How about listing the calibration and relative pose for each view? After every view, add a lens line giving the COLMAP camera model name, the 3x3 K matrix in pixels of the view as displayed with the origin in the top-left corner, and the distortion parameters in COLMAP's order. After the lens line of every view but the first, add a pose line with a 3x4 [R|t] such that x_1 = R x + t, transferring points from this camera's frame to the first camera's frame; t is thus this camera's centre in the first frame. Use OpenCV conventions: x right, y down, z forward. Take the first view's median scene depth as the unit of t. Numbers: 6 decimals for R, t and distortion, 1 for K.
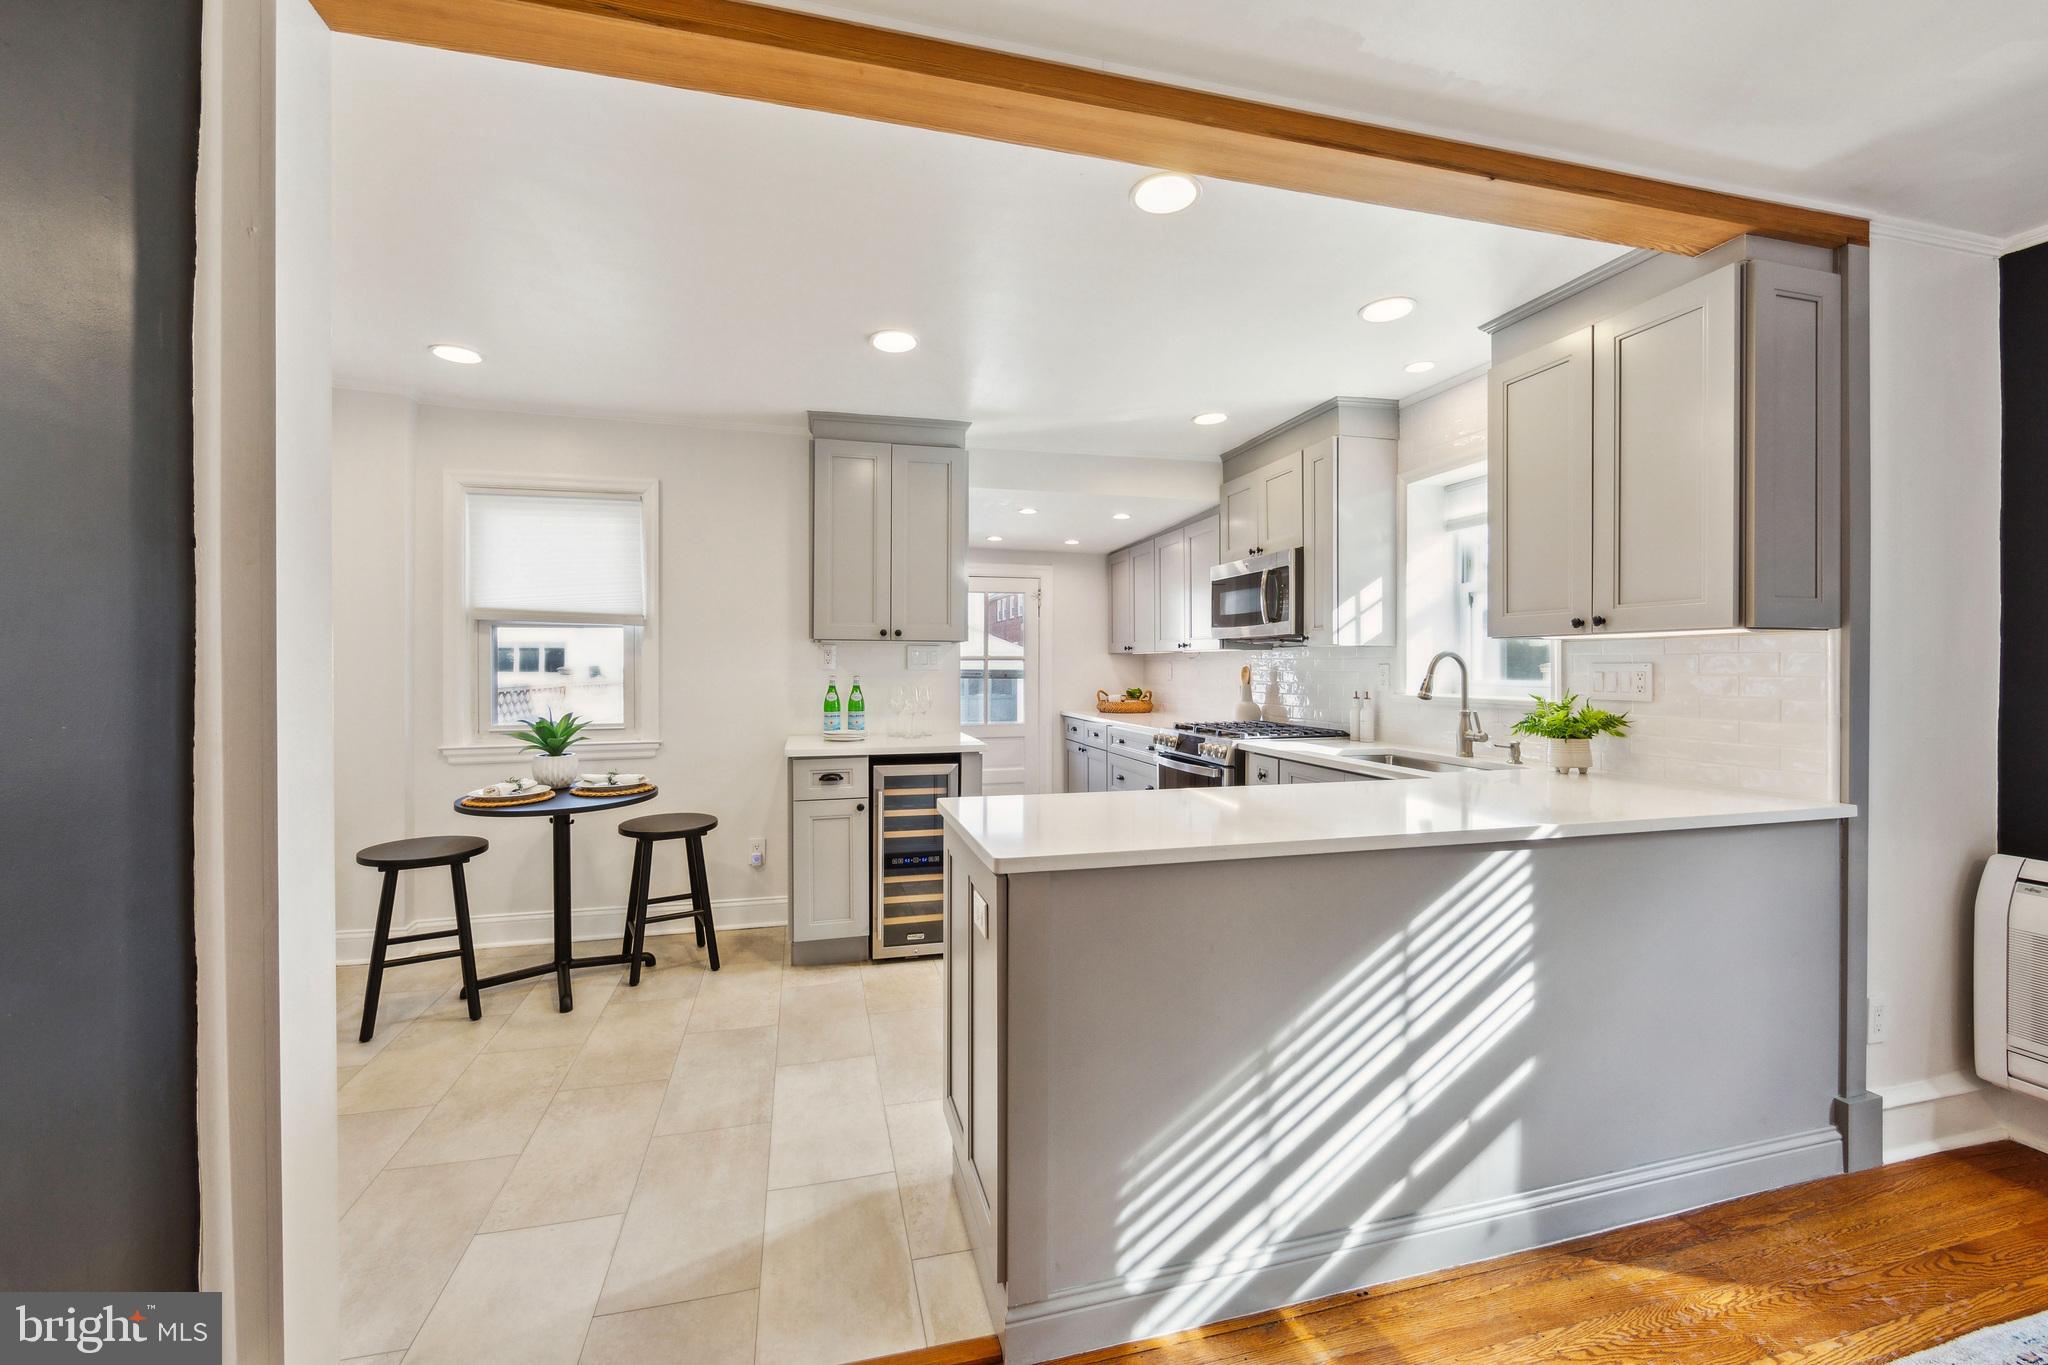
lens RADIAL K [[815.2, 0, 1023.0], [0, 815.2, 673.0], [0, 0, 1]] dist [-0.016432, 0.000423]
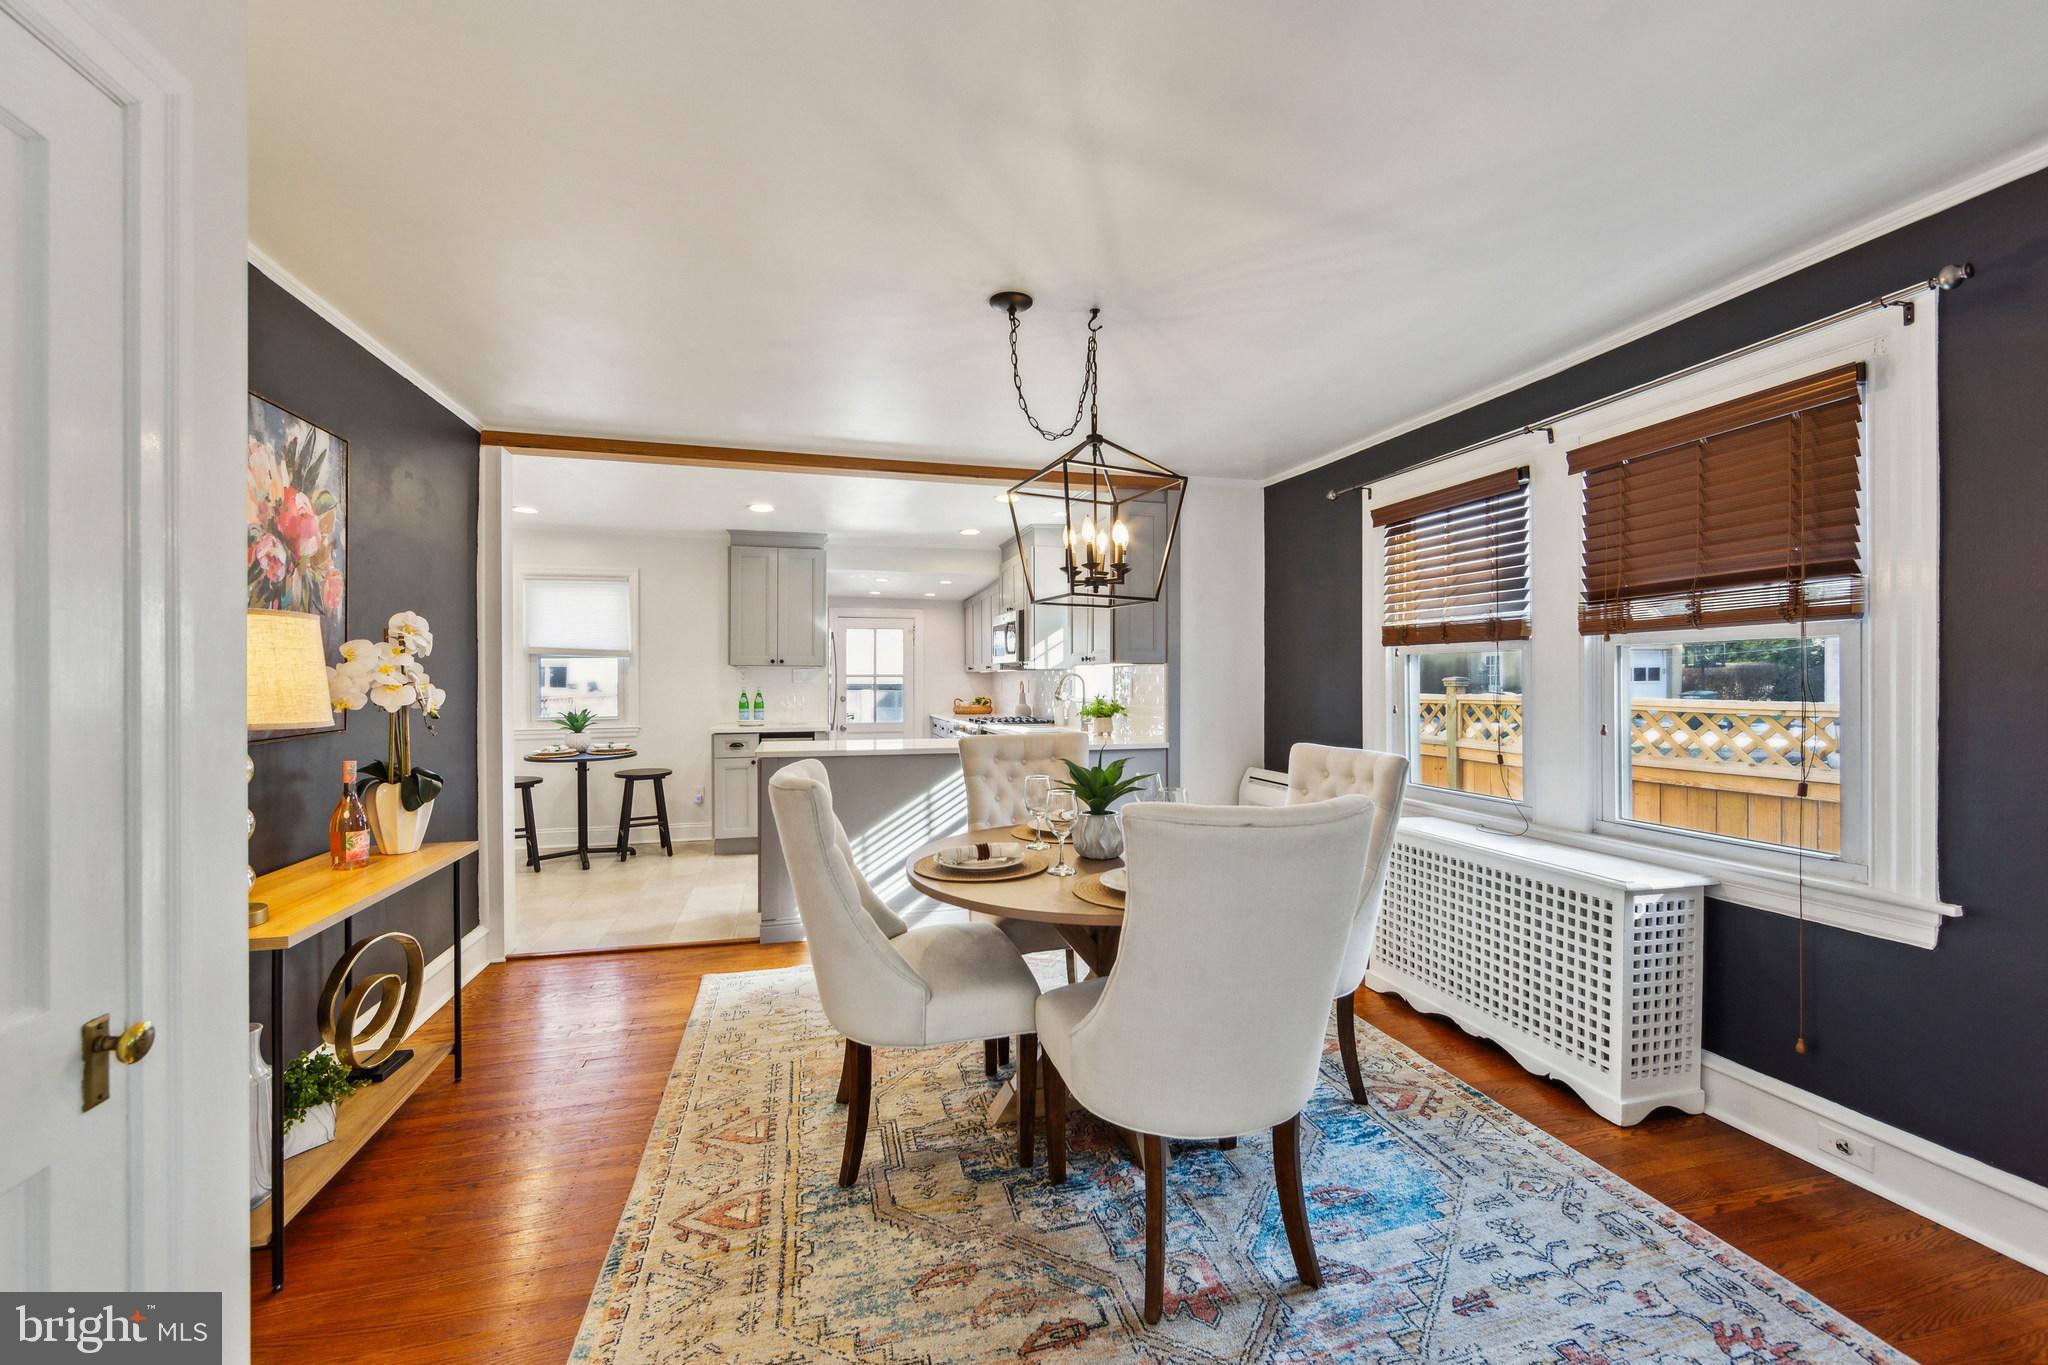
lens RADIAL K [[815.2, 0, 1021.0], [0, 815.2, 683.2], [0, 0, 1]] dist [-0.016432, 0.000423]
pose [[0.999965, -0.001747, 0.008124, 0.340601], [0.001803, 0.999975, -0.006858, 0.008311], [-0.008112, 0.006873, 0.999943, -0.709313]]
